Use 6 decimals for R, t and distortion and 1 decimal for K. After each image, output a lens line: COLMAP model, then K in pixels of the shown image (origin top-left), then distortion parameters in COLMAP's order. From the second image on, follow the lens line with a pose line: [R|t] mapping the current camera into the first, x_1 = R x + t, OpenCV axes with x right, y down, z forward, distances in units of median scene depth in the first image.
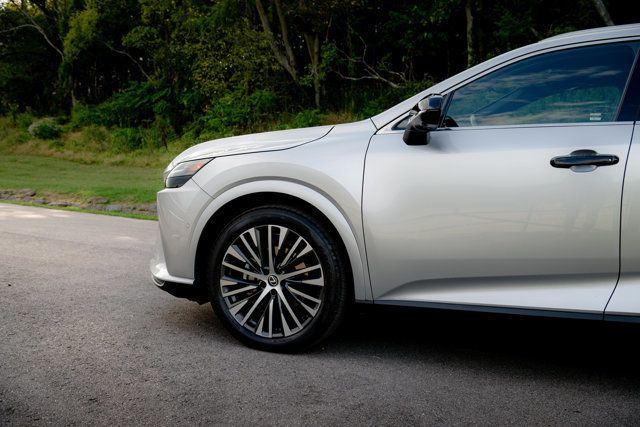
lens RADIAL K [[694.2, 0, 322.8], [0, 694.2, 217.1], [0, 0, 1]] dist [-0.020491, 0.000000]
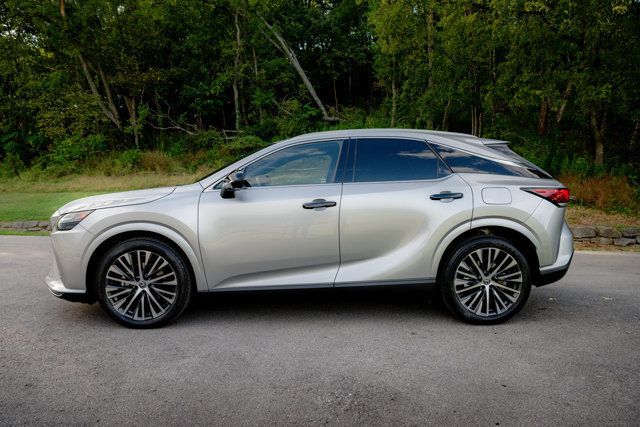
lens RADIAL K [[432.1, 0, 321.3], [0, 432.1, 217.6], [0, 0, 1]] dist [0.005374, 0.000126]
pose [[0.922068, -0.065405, 0.381461, -0.061498], [0.059449, 0.997855, 0.027392, -0.065538], [-0.382434, -0.002579, 0.923979, -0.083297]]
